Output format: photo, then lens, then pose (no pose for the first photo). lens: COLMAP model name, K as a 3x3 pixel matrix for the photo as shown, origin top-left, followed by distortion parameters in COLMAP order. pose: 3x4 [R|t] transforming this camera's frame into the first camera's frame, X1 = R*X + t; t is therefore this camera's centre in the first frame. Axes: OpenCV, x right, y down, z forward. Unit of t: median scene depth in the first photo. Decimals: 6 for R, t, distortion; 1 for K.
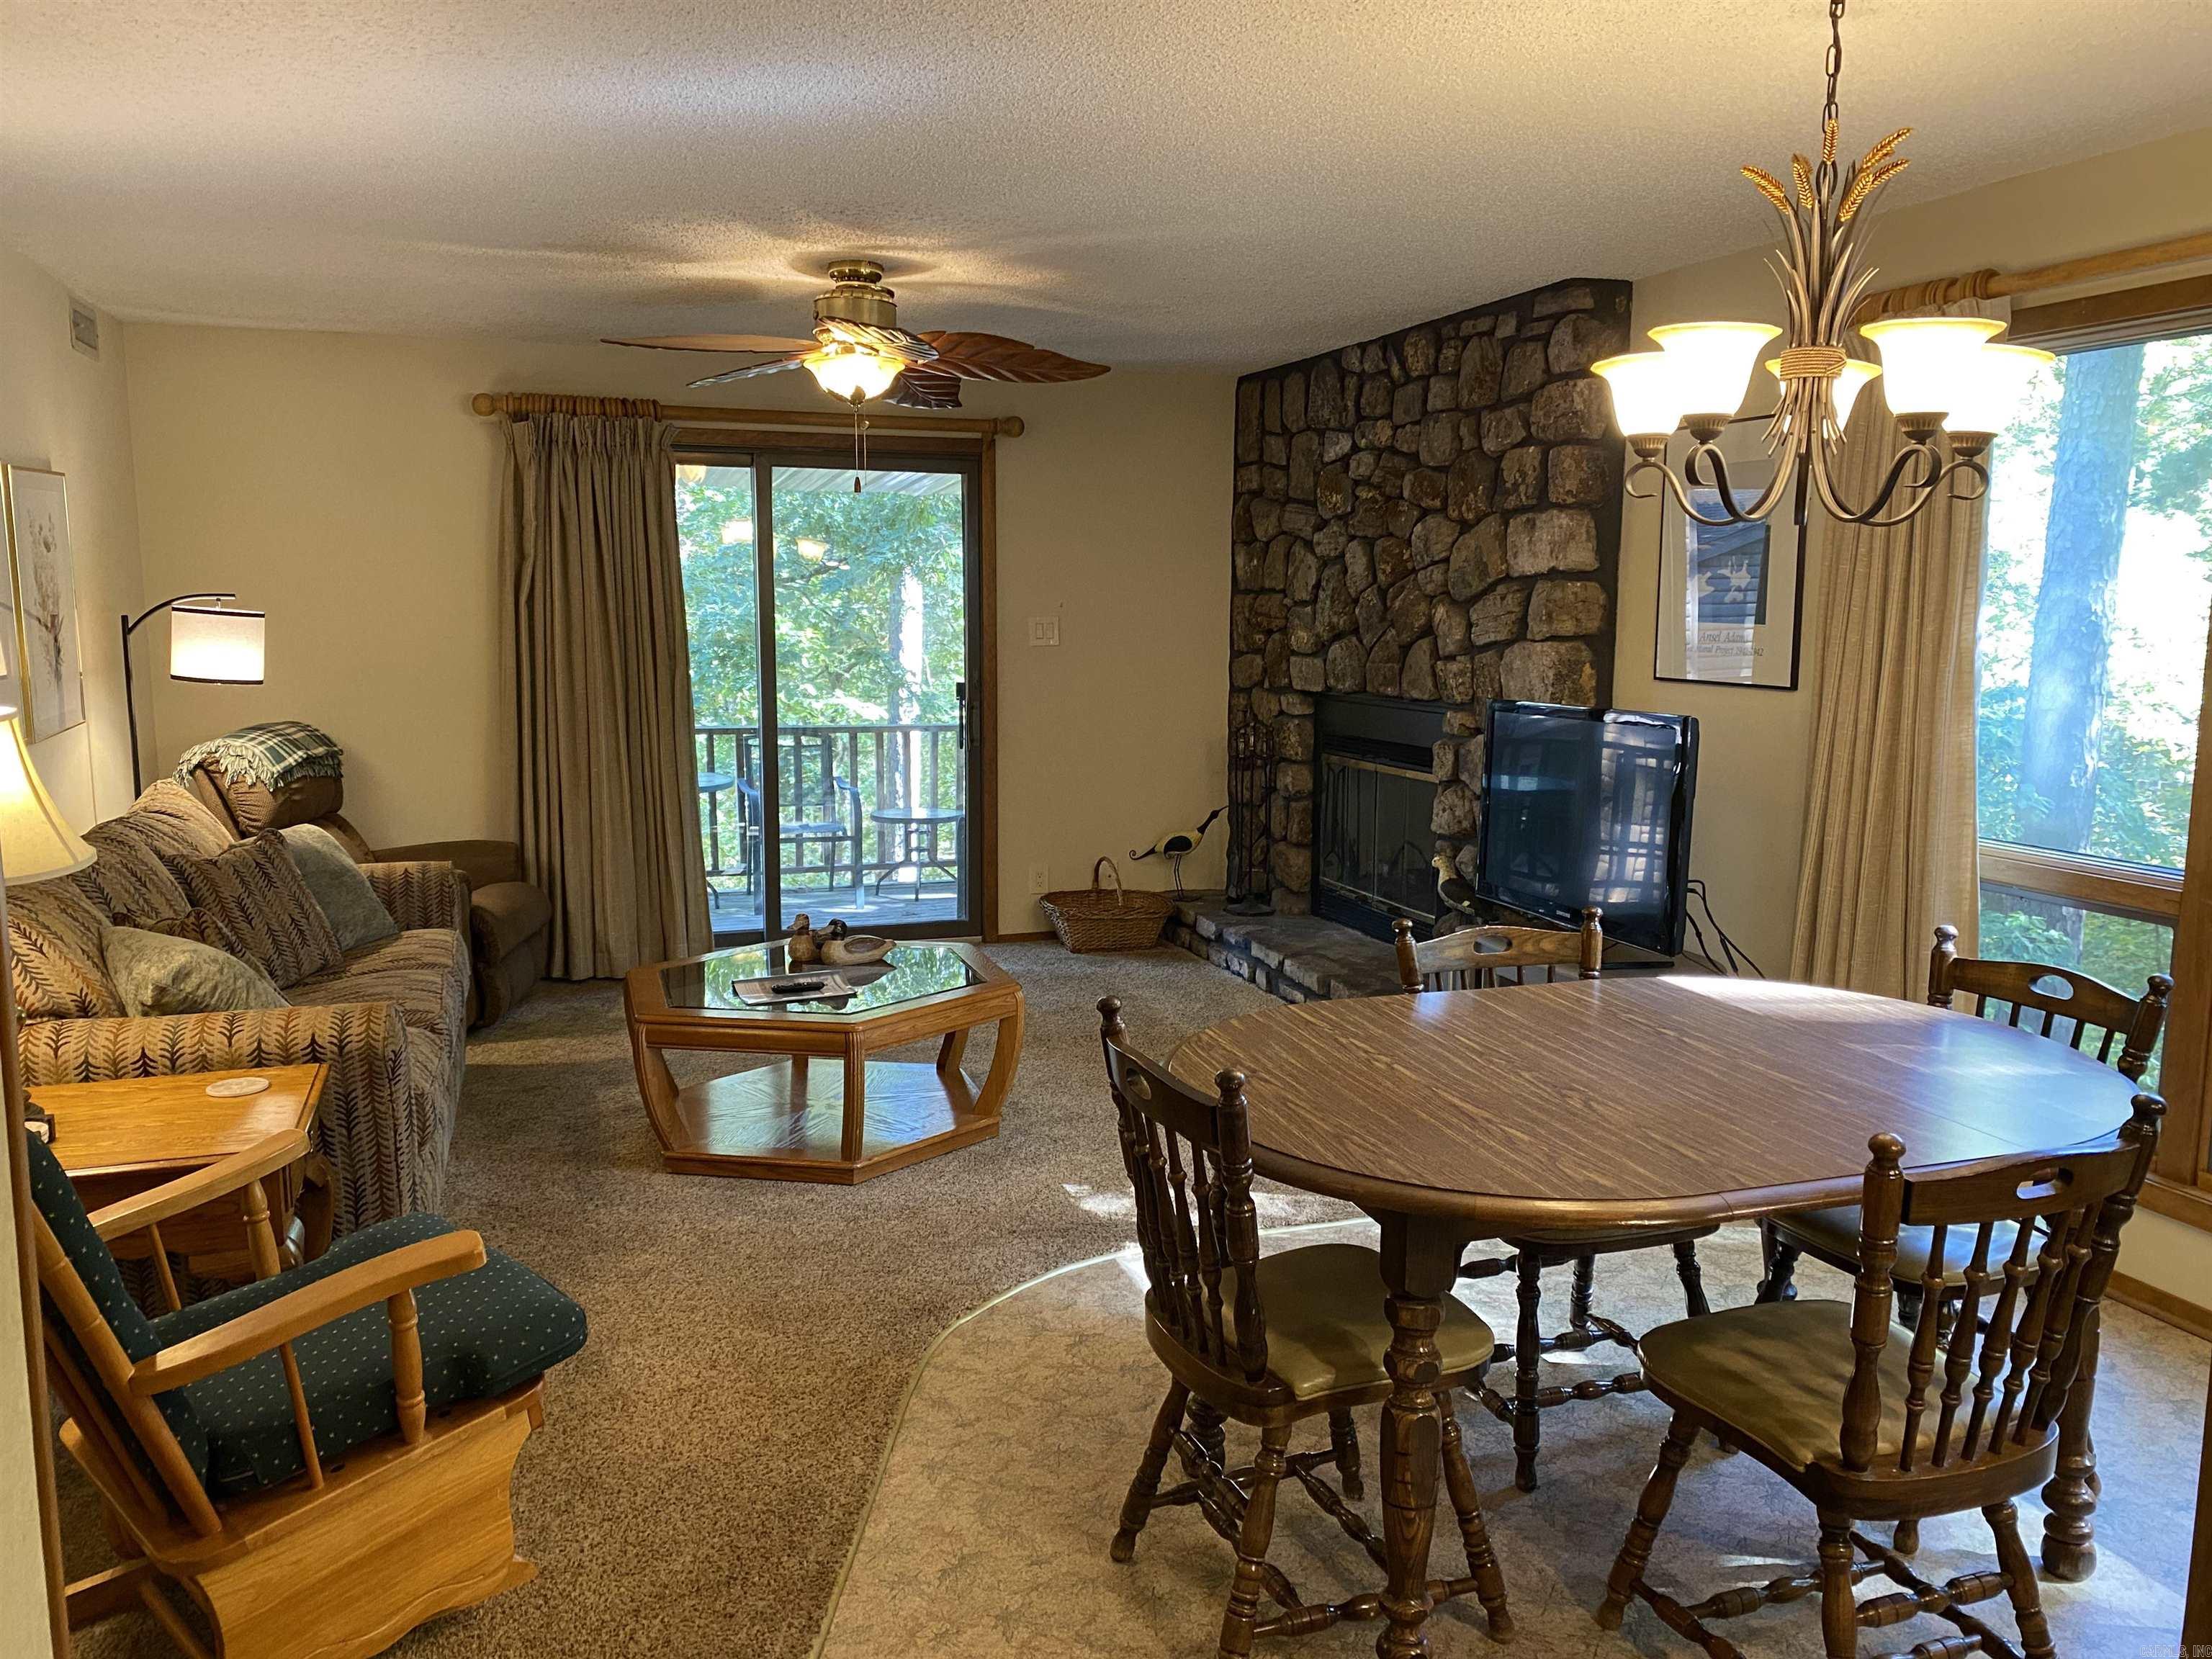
lens RADIAL K [[1712.1, 0, 1107.1], [0, 1712.1, 839.1], [0, 0, 1]] dist [0.059799, -0.073113]
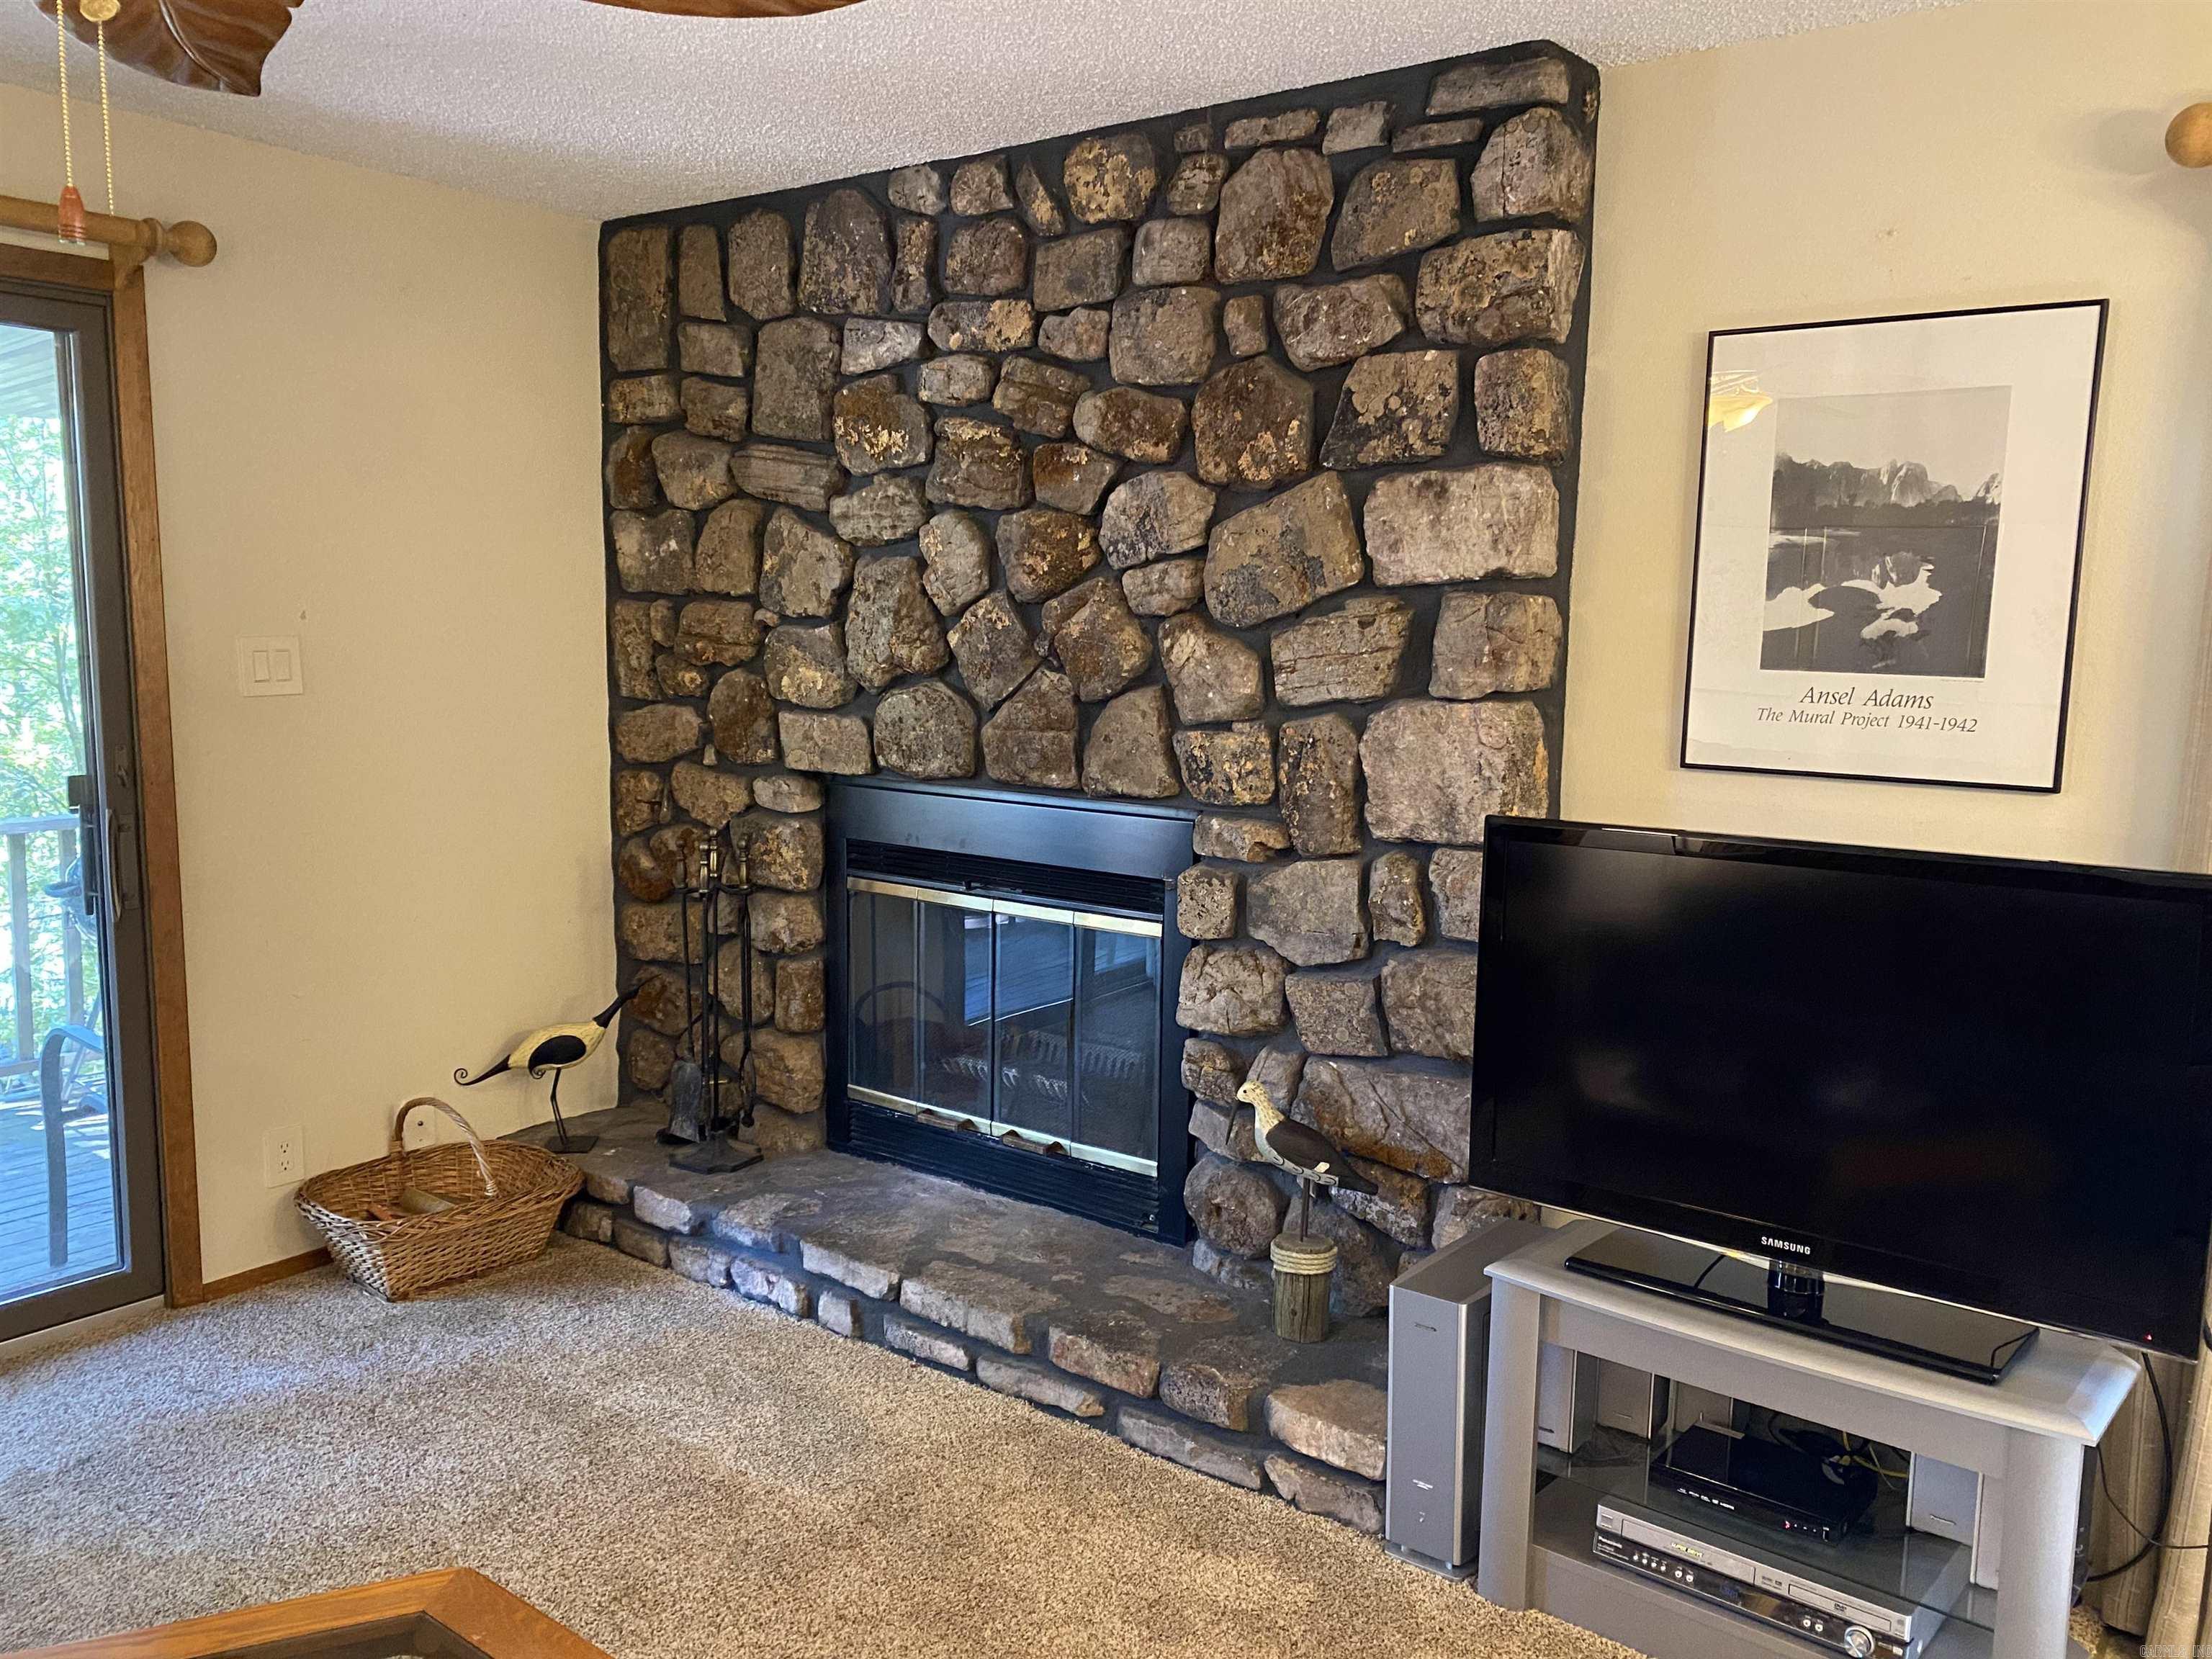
lens RADIAL K [[1712.1, 0, 1119.6], [0, 1712.1, 859.7], [0, 0, 1]] dist [0.059799, -0.073113]
pose [[0.829234, -0.064613, 0.555154, -0.153232], [0.062466, 0.997786, 0.022824, -0.081522], [-0.555400, 0.015752, 0.831434, 0.585928]]
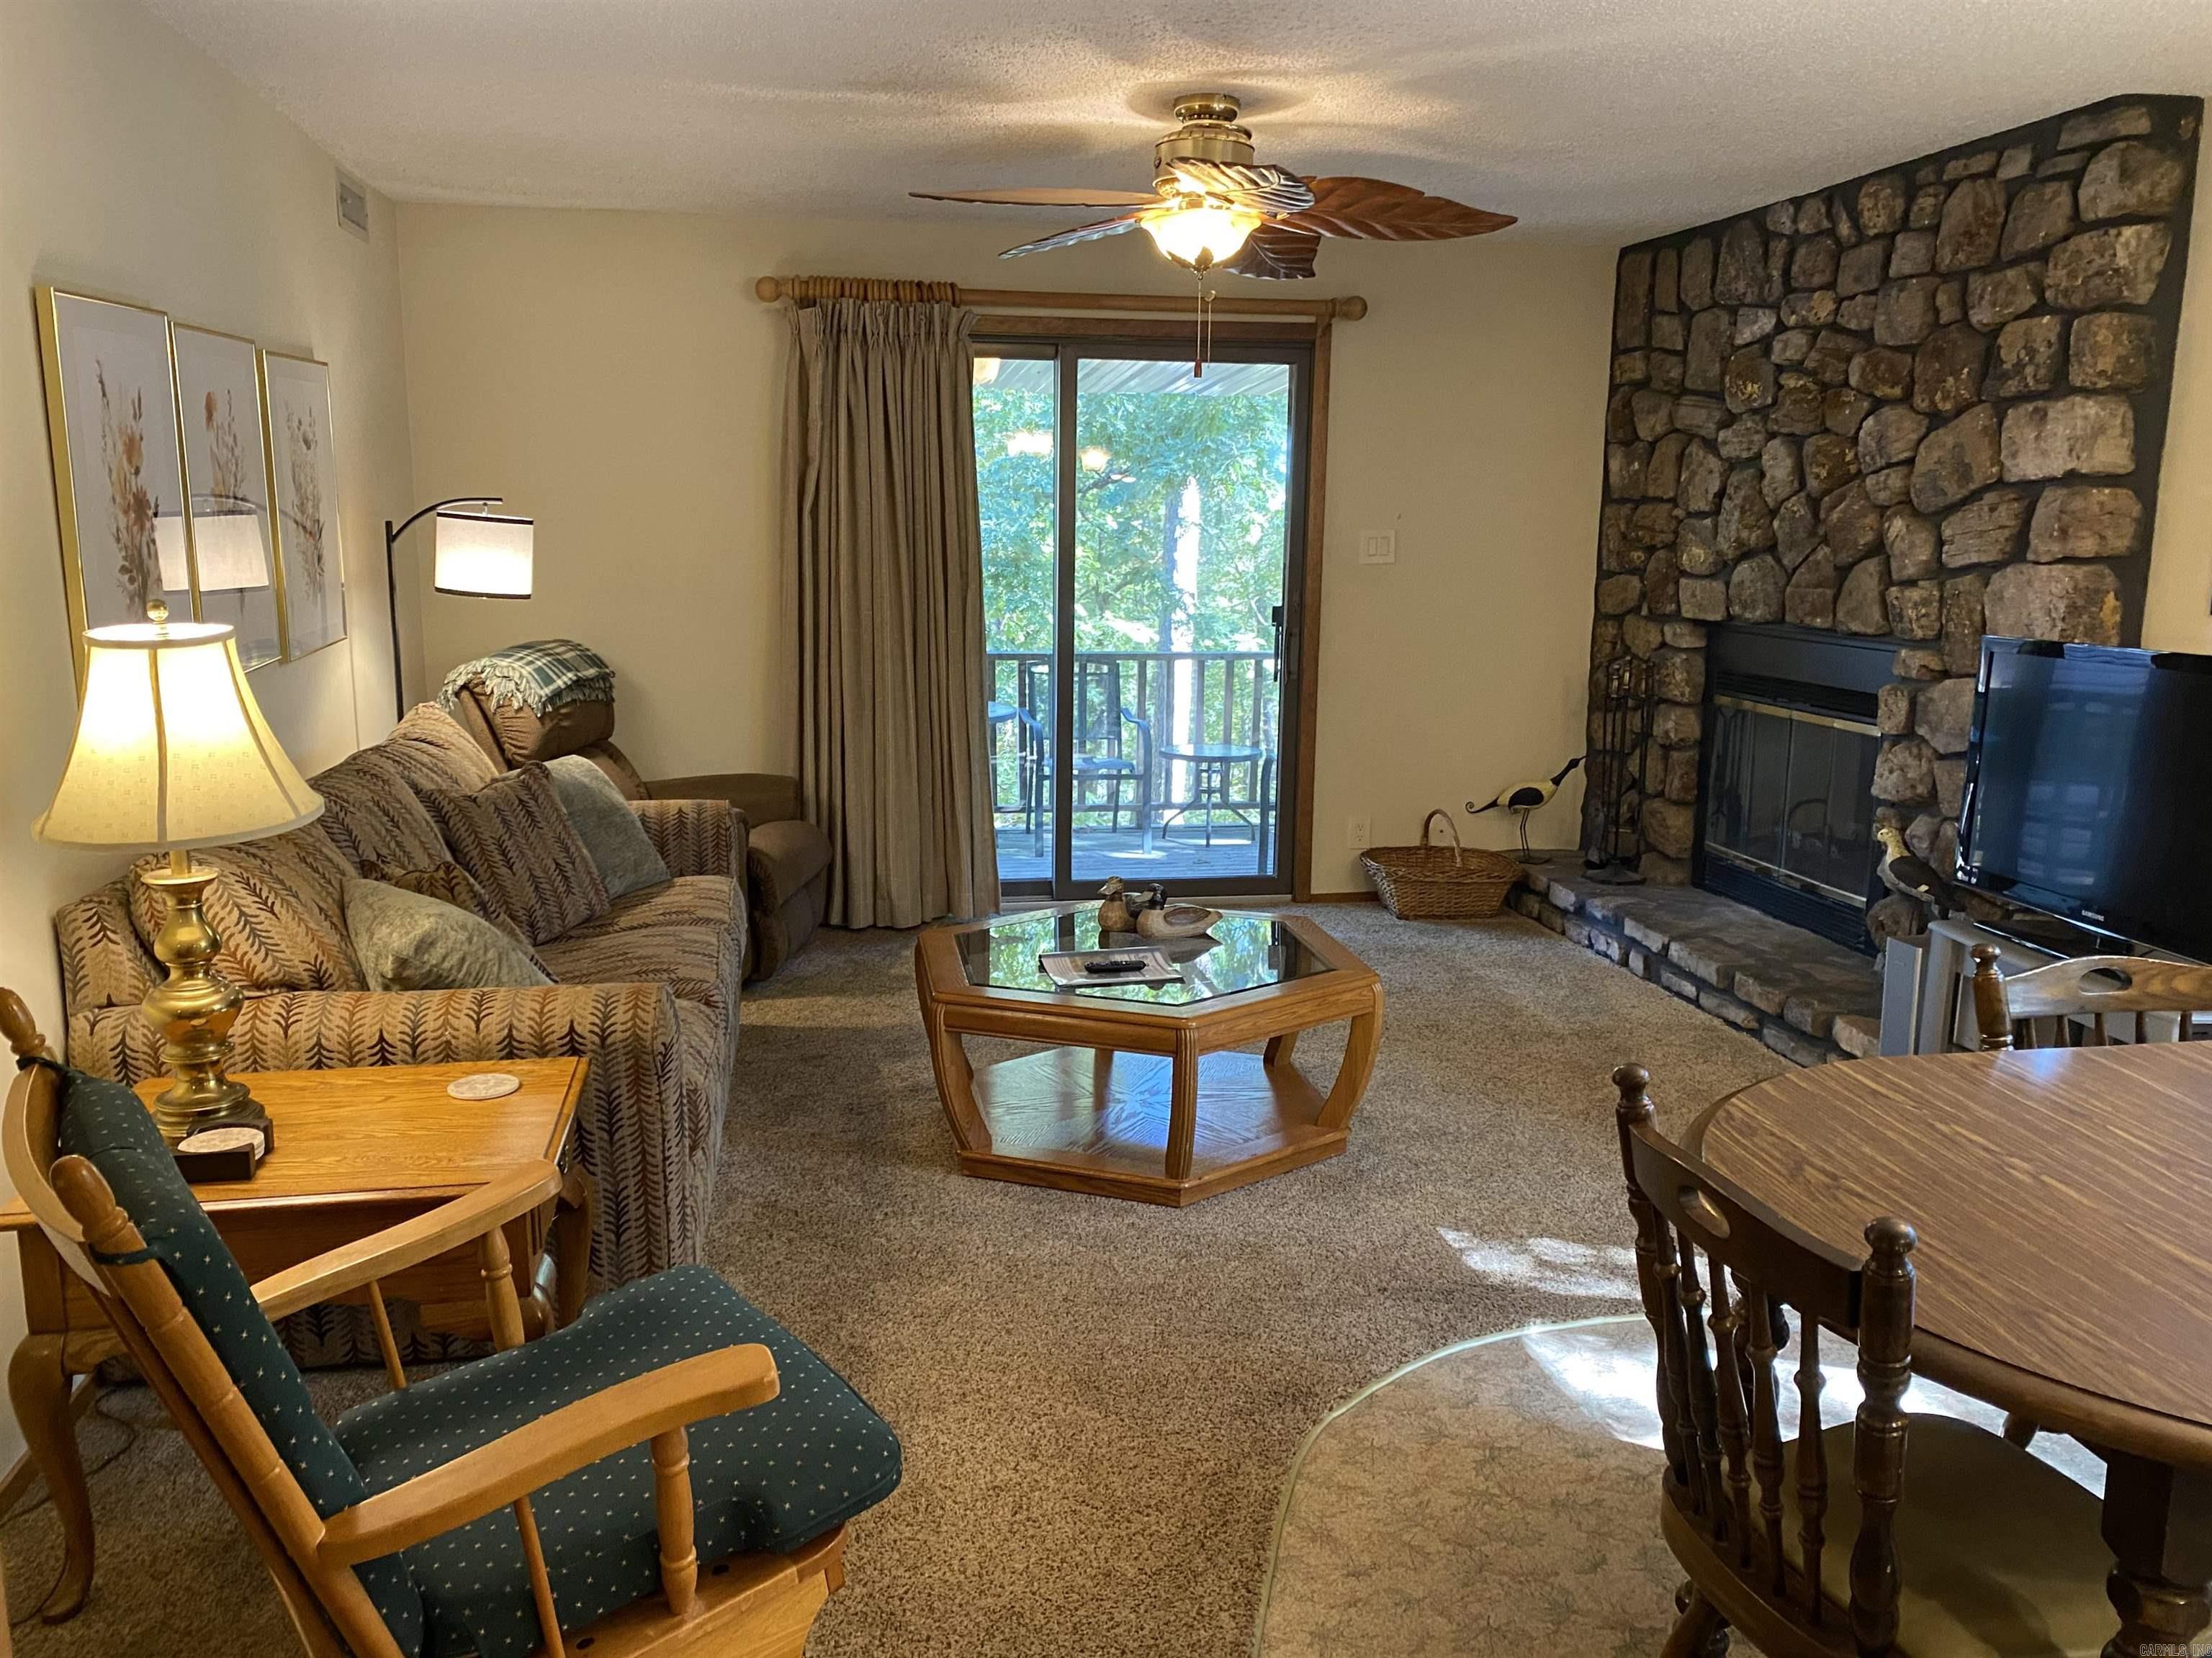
lens RADIAL K [[1712.0, 0, 1118.2], [0, 1712.0, 828.4], [0, 0, 1]] dist [0.059799, -0.073113]
pose [[0.990614, 0.031089, -0.133106, -0.061660], [-0.025829, 0.998823, 0.041058, -0.014852], [0.134226, -0.037235, 0.990251, 0.147243]]
